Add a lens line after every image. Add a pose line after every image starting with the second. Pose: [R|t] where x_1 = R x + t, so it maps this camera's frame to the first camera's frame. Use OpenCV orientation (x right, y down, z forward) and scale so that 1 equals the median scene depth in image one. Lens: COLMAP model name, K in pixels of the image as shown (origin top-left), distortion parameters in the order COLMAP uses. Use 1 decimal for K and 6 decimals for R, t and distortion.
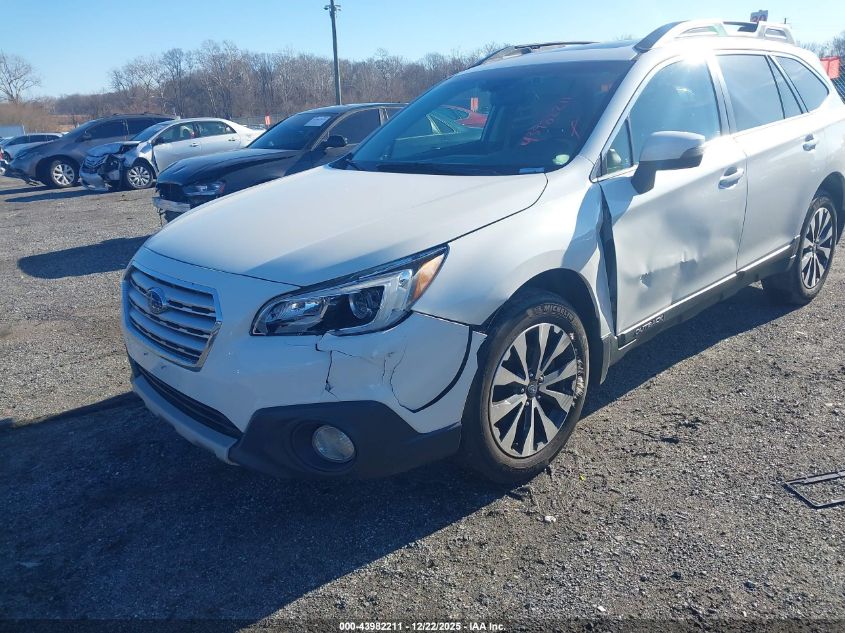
lens RADIAL K [[728.8, 0, 416.2], [0, 728.8, 319.4], [0, 0, 1]] dist [0.042549, -0.054875]
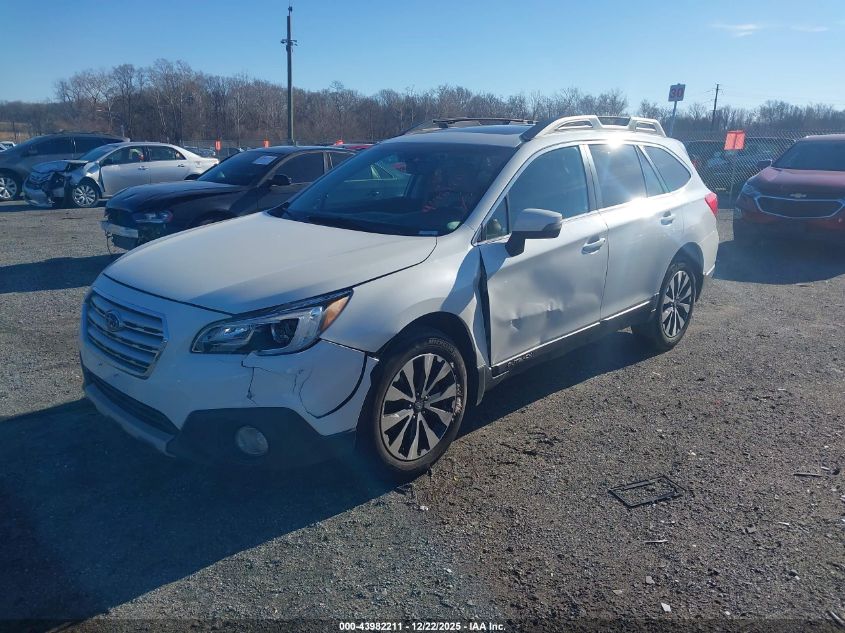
lens RADIAL K [[728.8, 0, 421.6], [0, 728.8, 318.6], [0, 0, 1]] dist [0.042549, -0.054875]
pose [[0.995186, 0.050615, 0.083918, 0.049051], [-0.046774, 0.997794, -0.047118, 0.003963], [-0.086118, 0.042966, 0.995358, -0.236458]]
